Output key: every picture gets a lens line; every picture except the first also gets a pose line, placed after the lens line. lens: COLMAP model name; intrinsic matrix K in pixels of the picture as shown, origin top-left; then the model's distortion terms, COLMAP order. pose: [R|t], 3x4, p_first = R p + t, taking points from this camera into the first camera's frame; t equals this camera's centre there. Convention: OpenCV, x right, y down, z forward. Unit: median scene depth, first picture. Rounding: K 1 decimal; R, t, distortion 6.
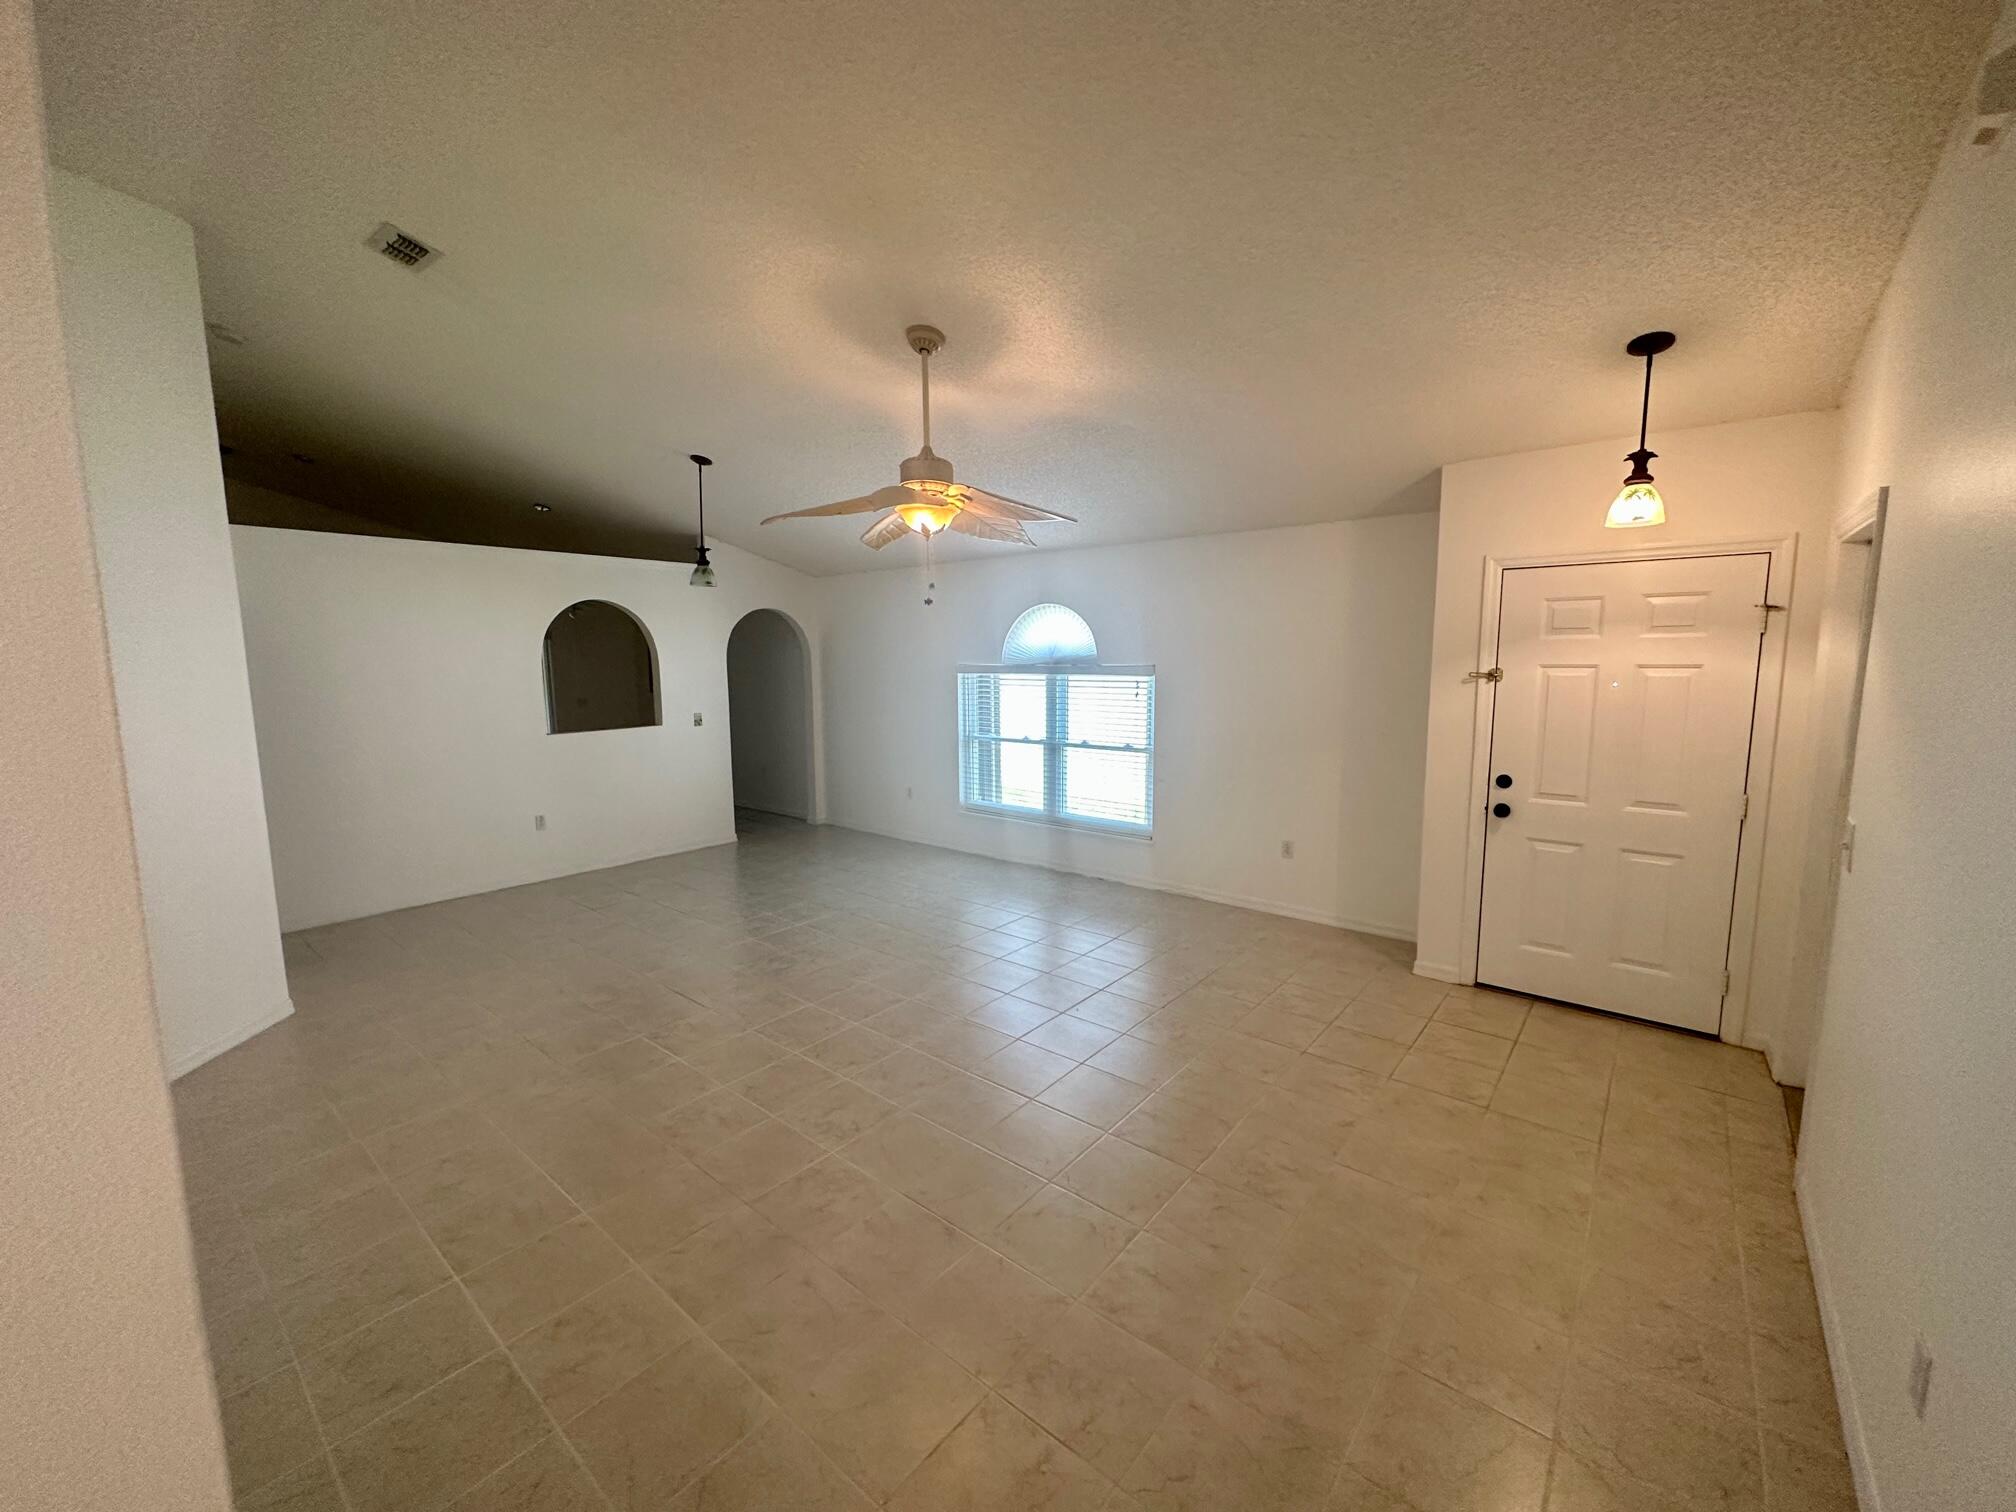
lens RADIAL K [[808.8, 0, 1006.3], [0, 808.8, 763.6], [0, 0, 1]] dist [0.005602, 0.000500]
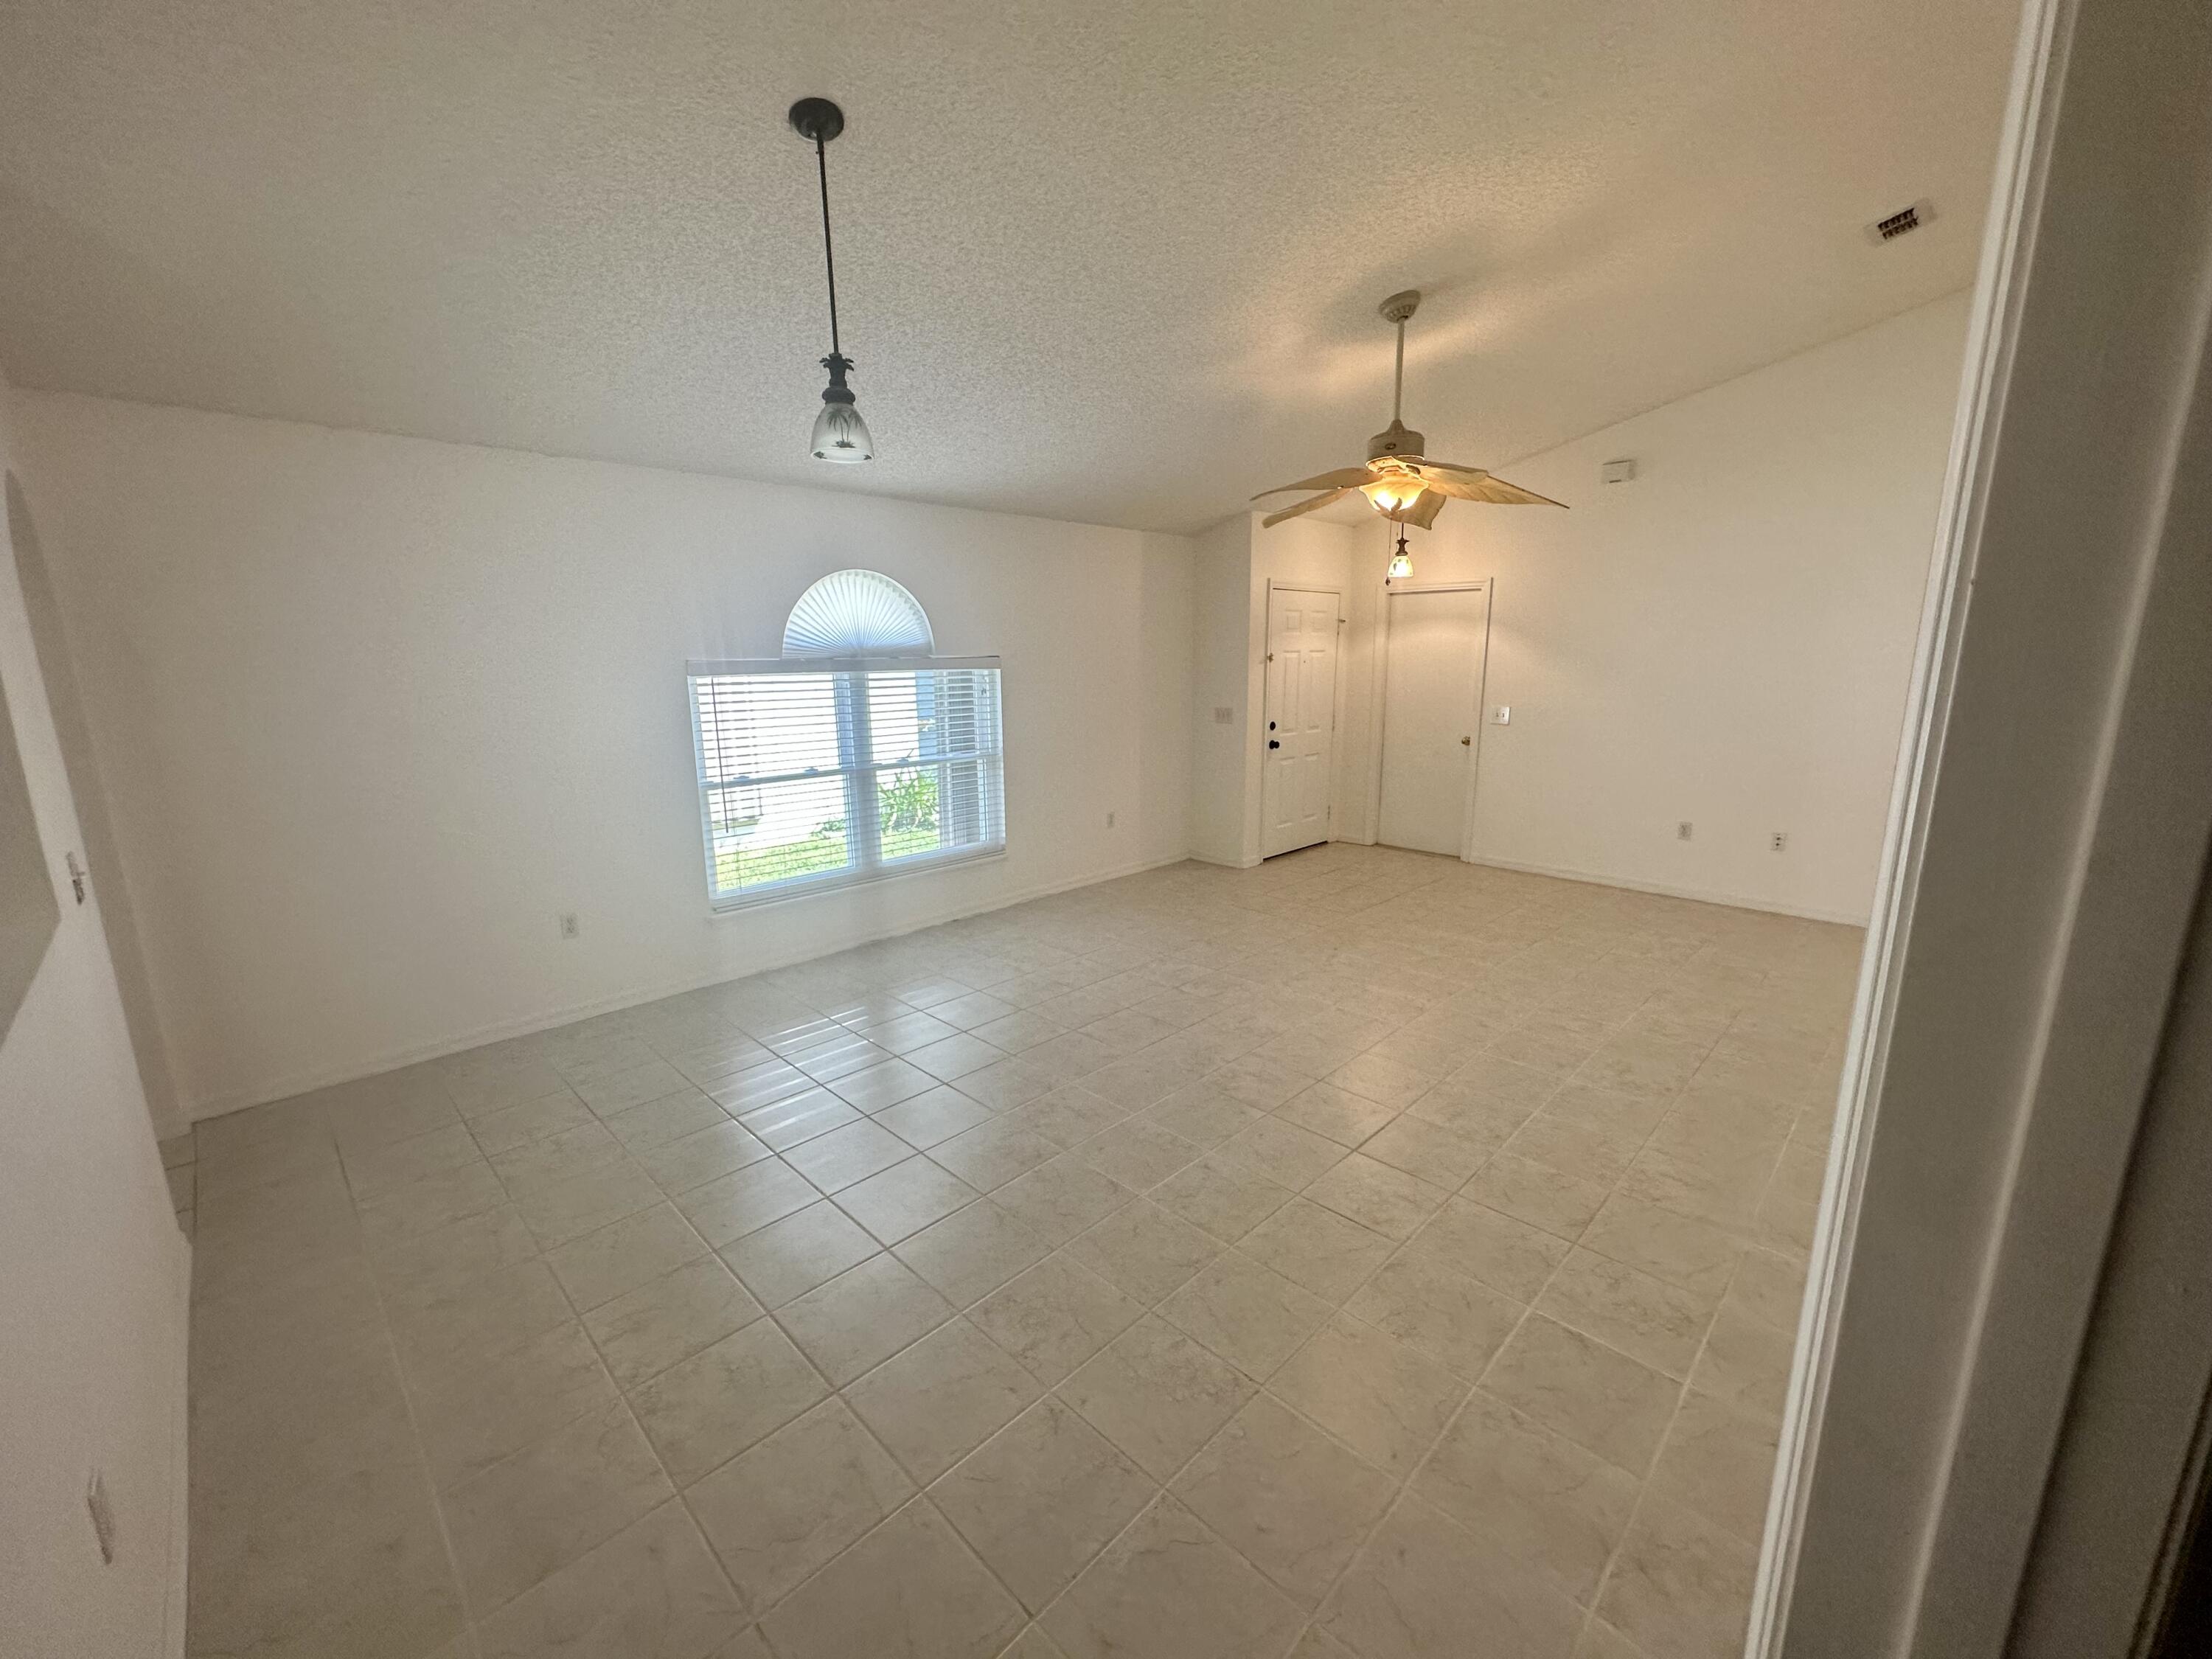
lens RADIAL K [[887.4, 0, 1108.6], [0, 887.4, 828.2], [0, 0, 1]] dist [0.005602, 0.000500]
pose [[0.091852, -0.187004, 0.978056, -0.753907], [0.143937, 0.974386, 0.172785, -0.084595], [-0.985315, 0.124907, 0.116416, 0.753697]]
